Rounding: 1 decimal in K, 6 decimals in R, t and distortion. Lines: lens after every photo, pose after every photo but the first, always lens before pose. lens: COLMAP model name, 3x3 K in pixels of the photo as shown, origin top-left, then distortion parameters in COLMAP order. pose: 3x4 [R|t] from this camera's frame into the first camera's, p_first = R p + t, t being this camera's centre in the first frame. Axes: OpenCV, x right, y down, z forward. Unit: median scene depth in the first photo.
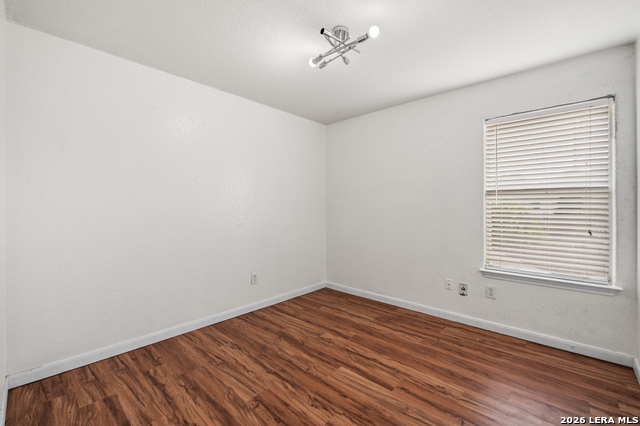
lens RADIAL K [[270.8, 0, 317.0], [0, 270.8, 209.1], [0, 0, 1]] dist [-0.003238, -0.000522]
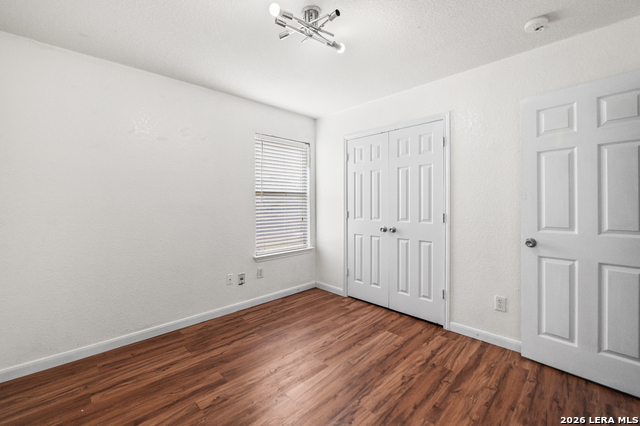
lens RADIAL K [[270.8, 0, 316.0], [0, 270.8, 206.9], [0, 0, 1]] dist [-0.003238, -0.000522]
pose [[0.060618, -0.013965, 0.998063, -0.620175], [0.017050, 0.999771, 0.012953, -0.009857], [-0.998015, 0.016232, 0.060842, 0.704402]]
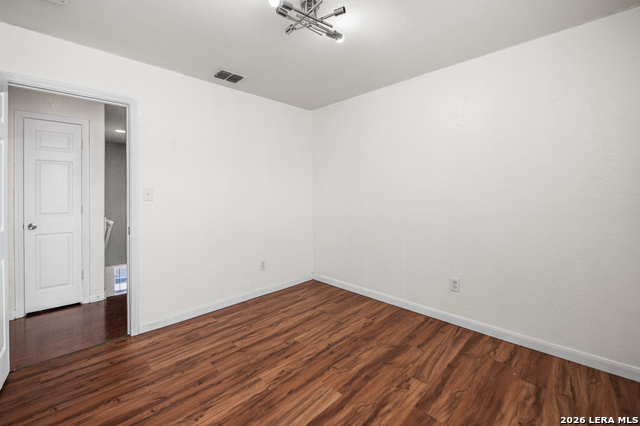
lens RADIAL K [[270.8, 0, 320.7], [0, 270.8, 194.6], [0, 0, 1]] dist [-0.003238, -0.000522]
pose [[-0.034756, -0.002284, -0.999393, 0.750531], [-0.004643, 0.999987, -0.002124, -0.010003], [0.999385, 0.004566, -0.034766, 0.803705]]
